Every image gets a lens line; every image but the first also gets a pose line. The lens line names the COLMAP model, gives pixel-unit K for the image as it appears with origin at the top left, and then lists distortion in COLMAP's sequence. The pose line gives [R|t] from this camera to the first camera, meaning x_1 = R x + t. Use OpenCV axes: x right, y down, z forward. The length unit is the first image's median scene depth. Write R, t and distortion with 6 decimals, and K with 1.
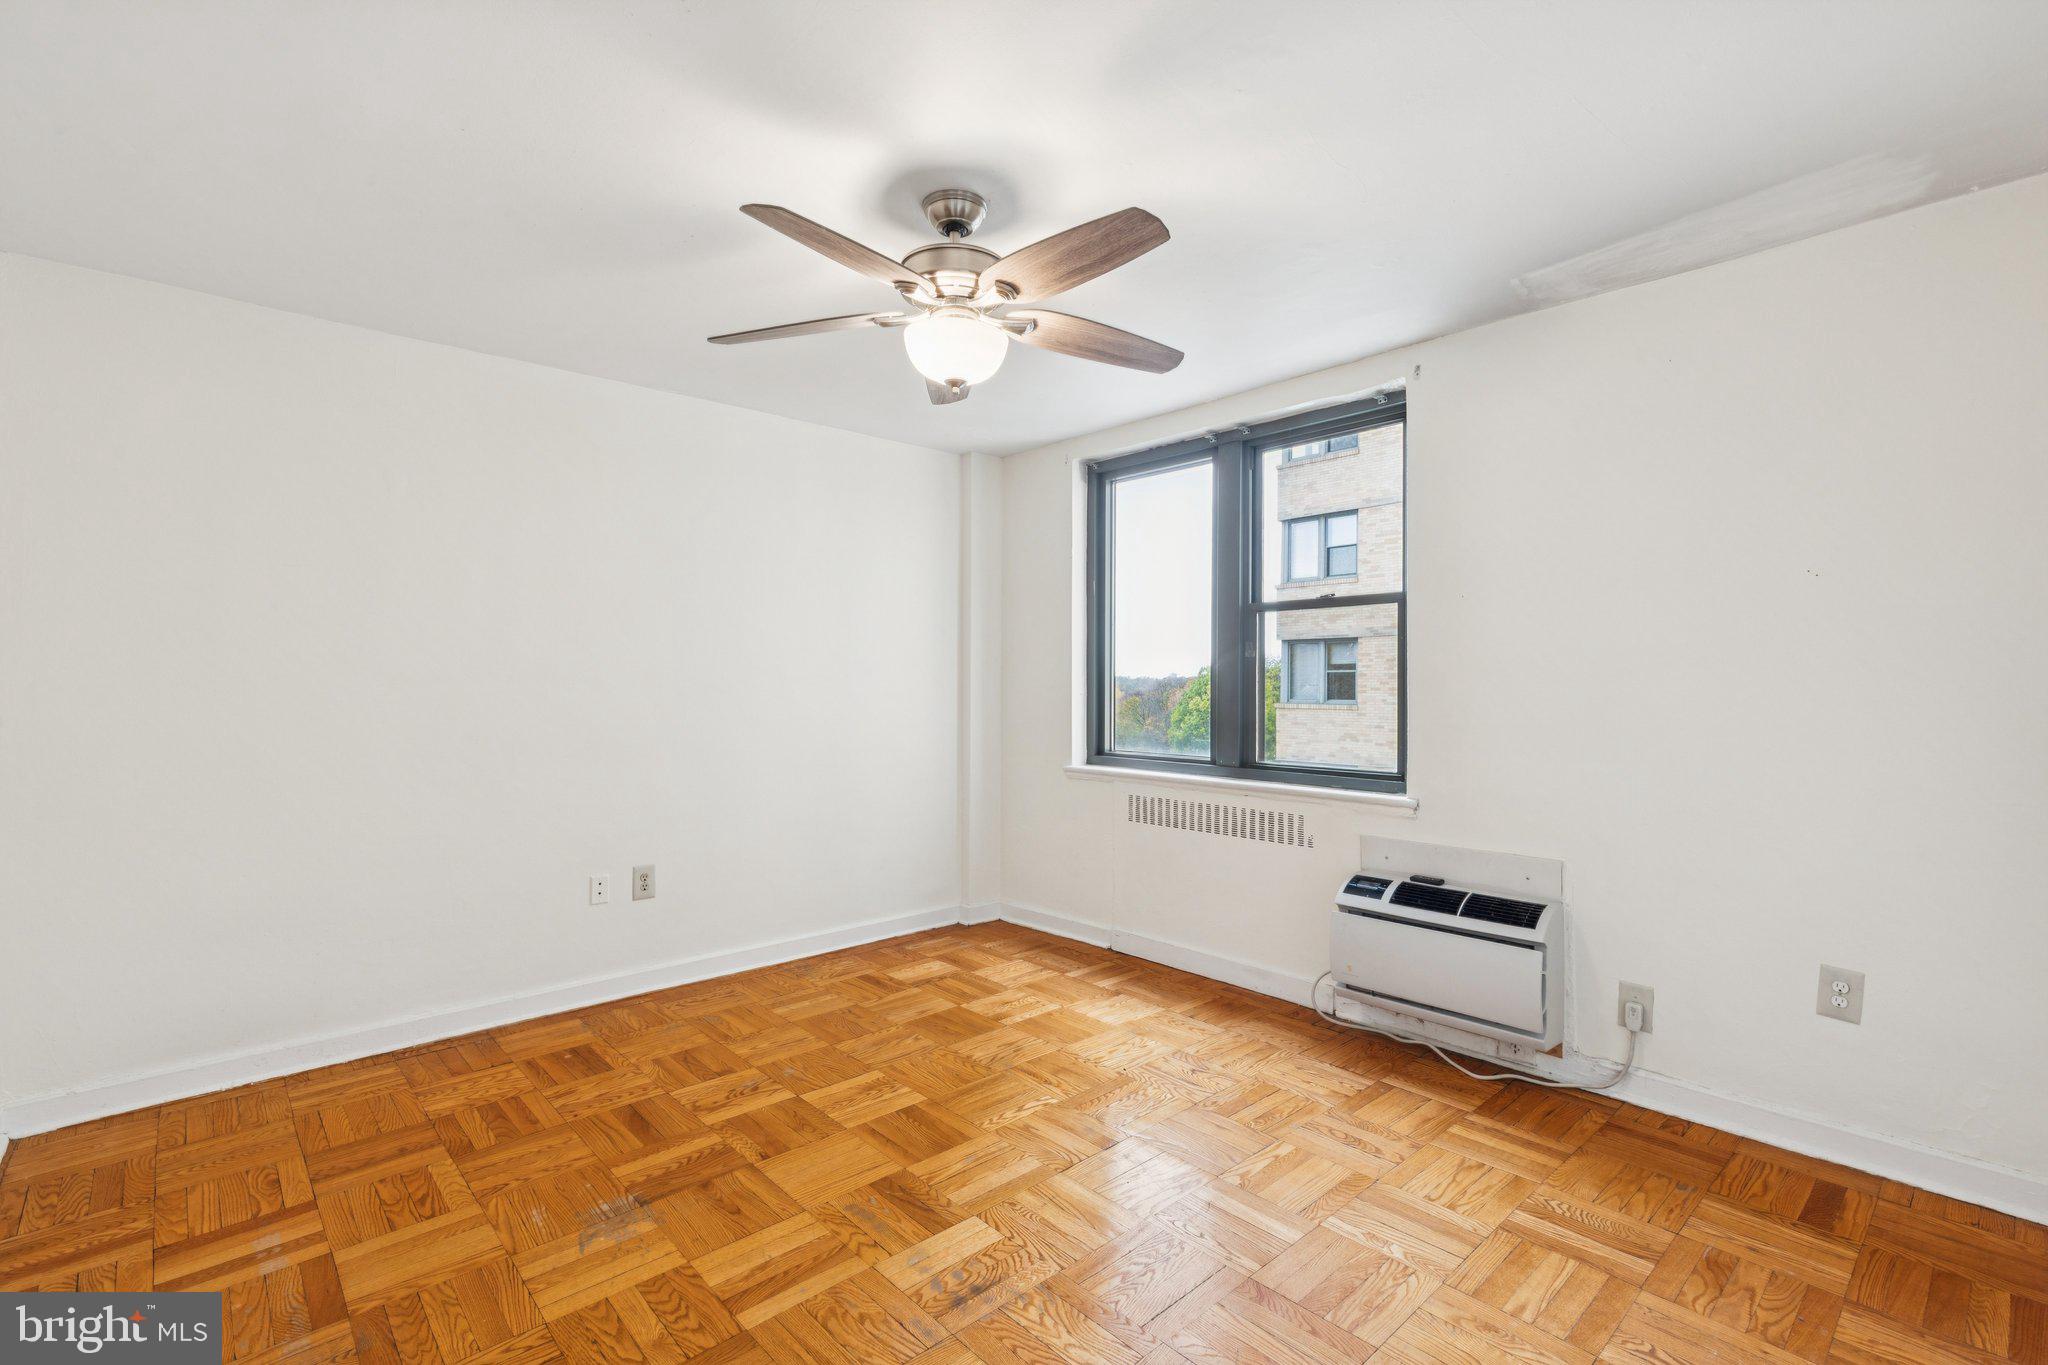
lens RADIAL K [[919.6, 0, 1022.1], [0, 919.6, 680.0], [0, 0, 1]] dist [0.008533, -0.000414]
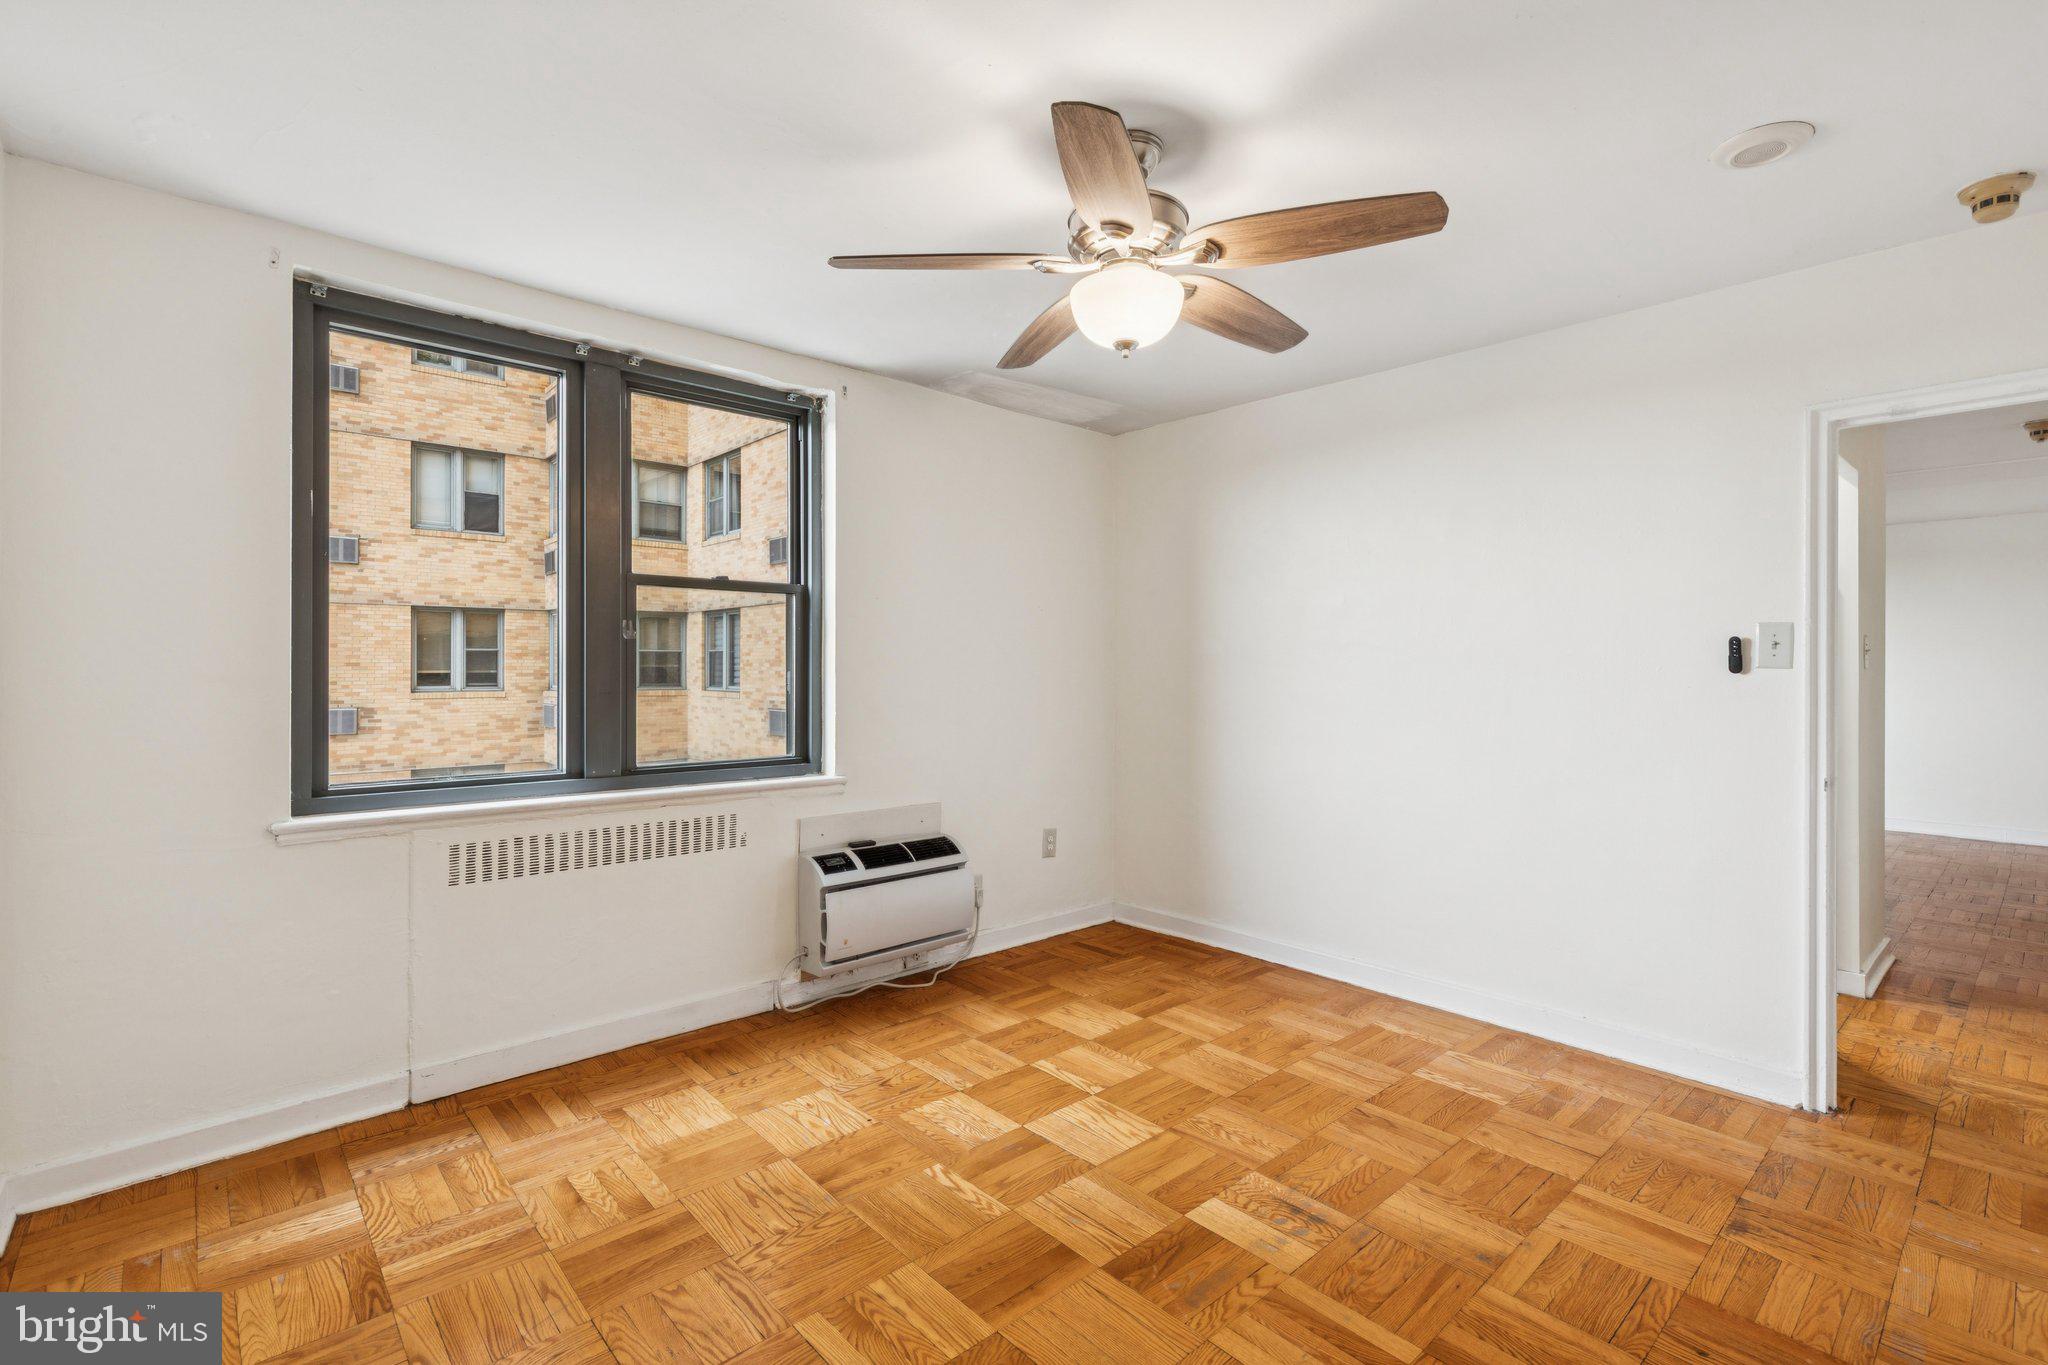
lens RADIAL K [[960.3, 0, 1005.6], [0, 960.3, 656.1], [0, 0, 1]] dist [0.005195, 0.000145]
pose [[-0.004342, 0.010124, 0.999939, -0.702288], [-0.006964, 0.999924, -0.010154, -0.003990], [-0.999966, -0.007008, -0.004272, 0.775235]]
